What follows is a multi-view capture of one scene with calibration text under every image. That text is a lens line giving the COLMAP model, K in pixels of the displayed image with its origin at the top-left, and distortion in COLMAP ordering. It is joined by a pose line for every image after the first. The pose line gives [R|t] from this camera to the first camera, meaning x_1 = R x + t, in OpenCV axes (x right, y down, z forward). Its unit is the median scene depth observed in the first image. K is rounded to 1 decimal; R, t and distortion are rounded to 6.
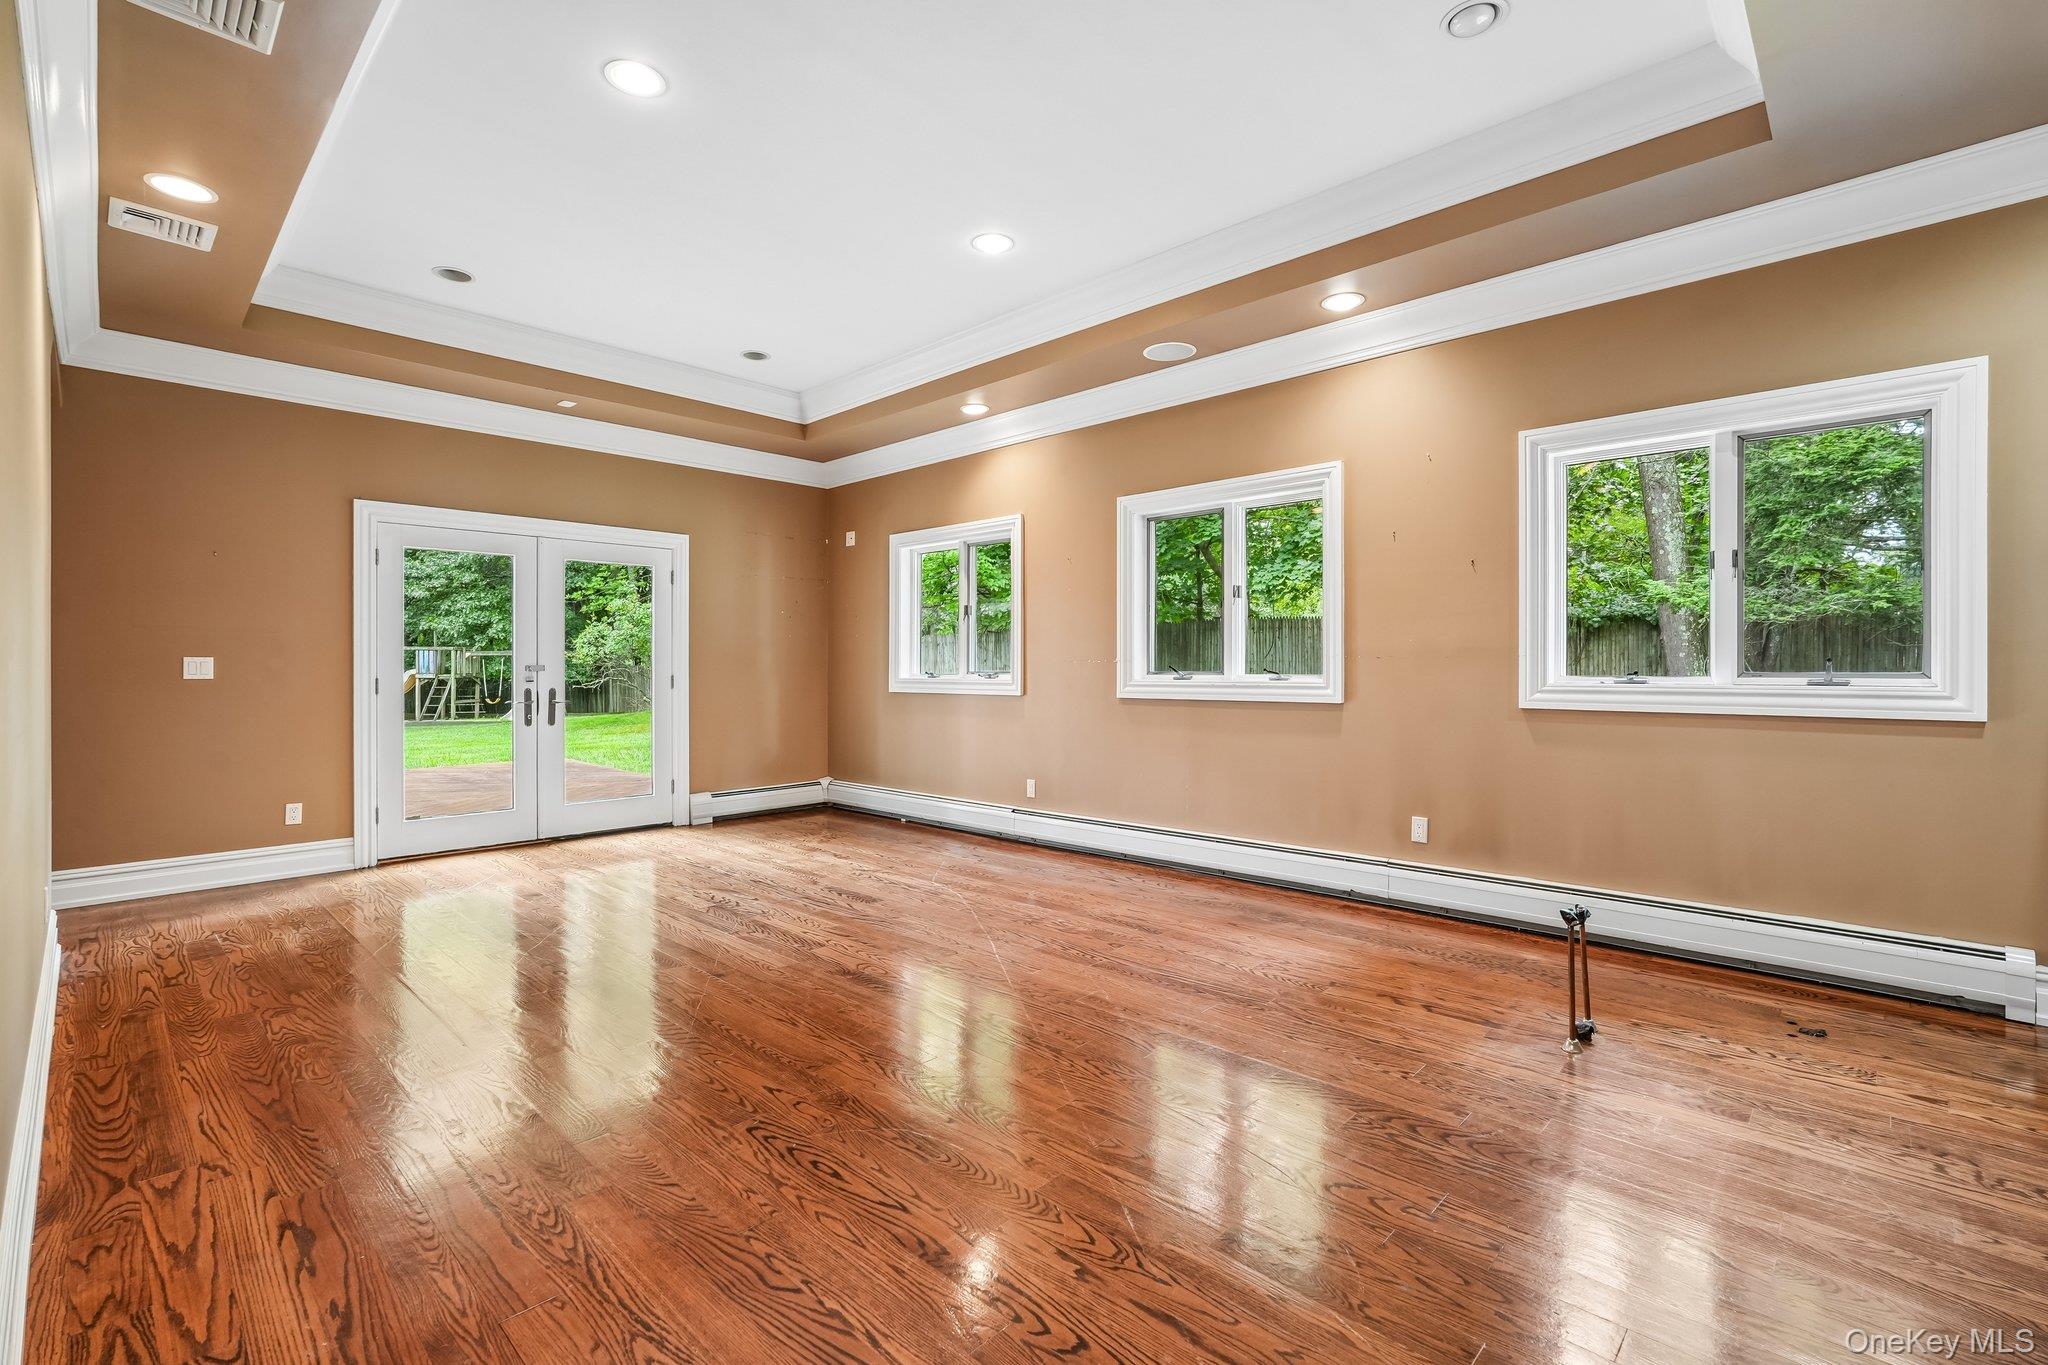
lens RADIAL K [[911.2, 0, 1028.2], [0, 911.2, 674.1], [0, 0, 1]] dist [-0.011031, -0.000010]
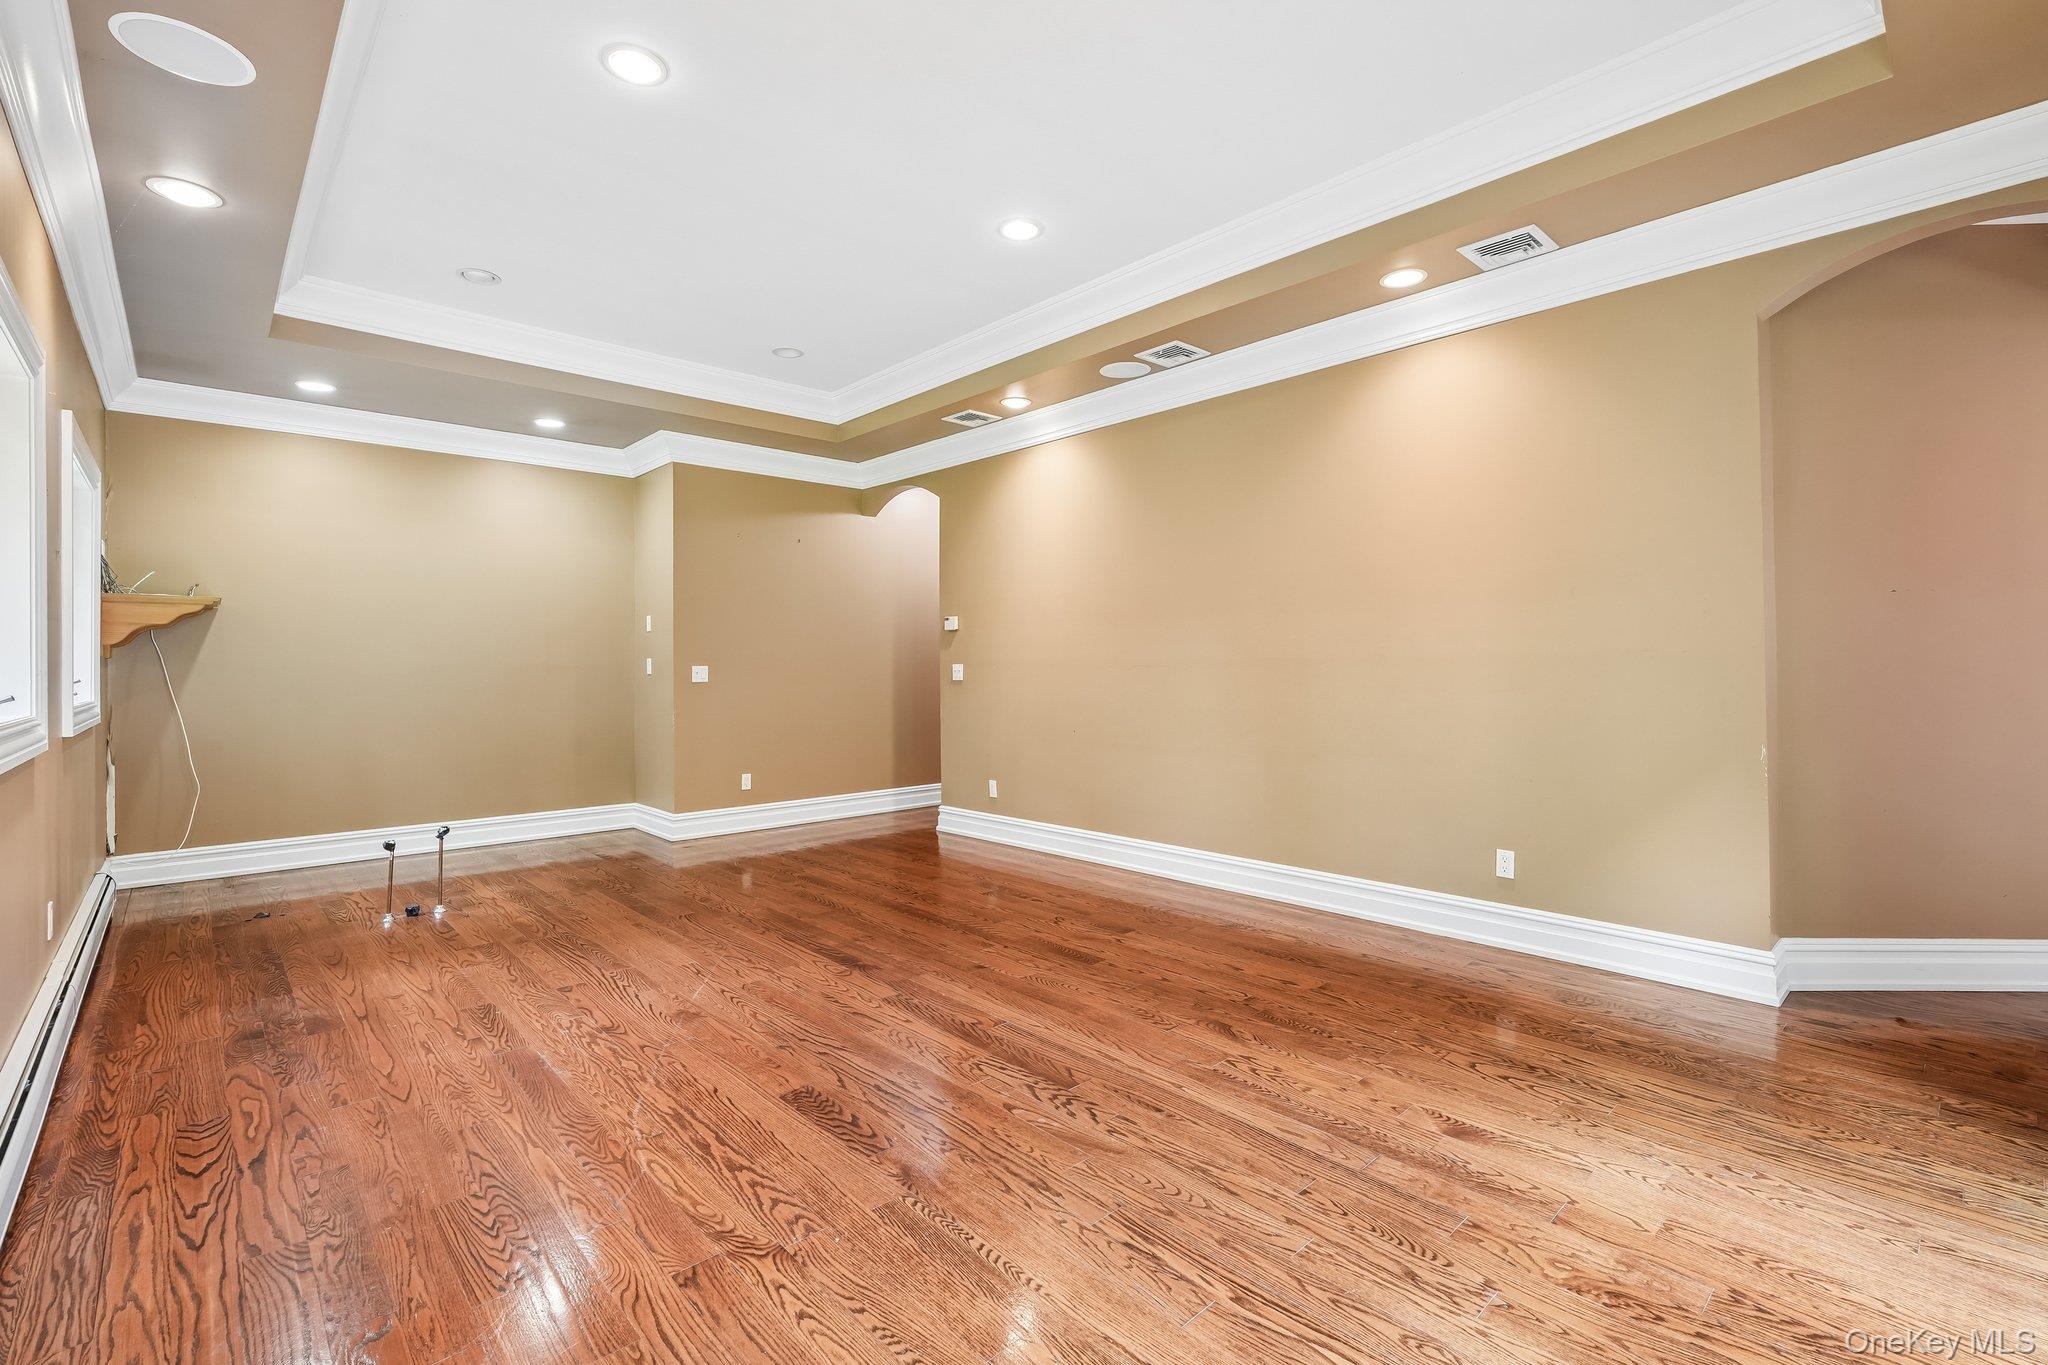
lens RADIAL K [[911.5, 0, 1025.2], [0, 911.5, 669.7], [0, 0, 1]] dist [-0.016691, 0.000842]
pose [[-0.998139, 0.009309, 0.060268, -0.417863], [0.009981, 0.999891, 0.010867, -0.026382], [-0.060160, 0.011448, -0.998123, 1.869201]]
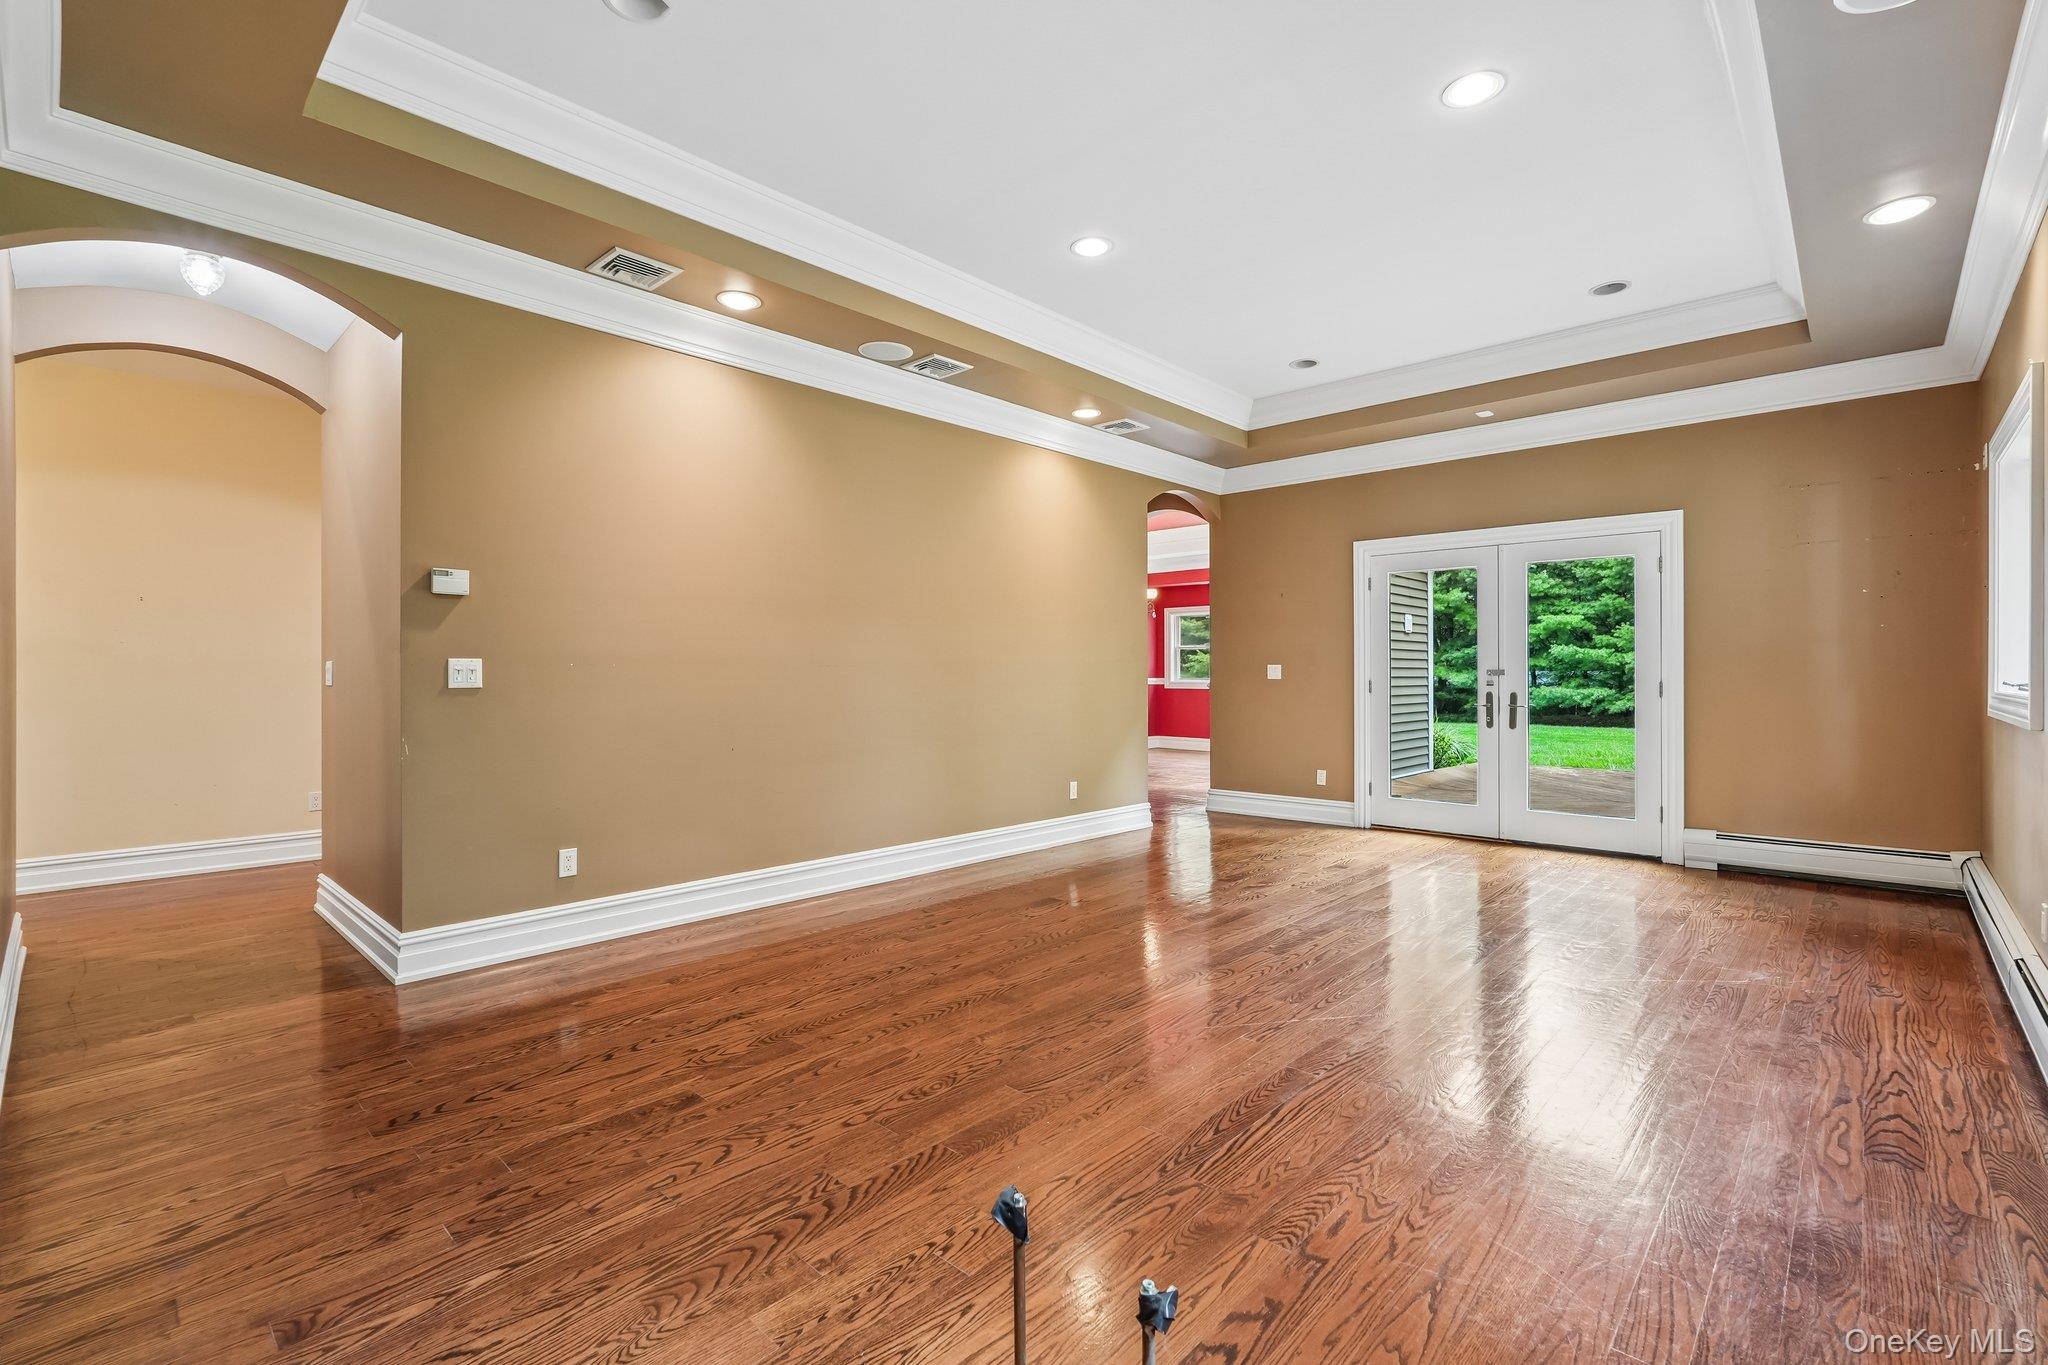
lens RADIAL K [[911.2, 0, 1028.2], [0, 911.2, 674.1], [0, 0, 1]] dist [-0.011031, -0.000010]
pose [[0.011813, 0.005153, -0.999917, 0.766513], [-0.005793, 0.999970, 0.005085, -0.010781], [0.999913, 0.005733, 0.011842, 0.717366]]
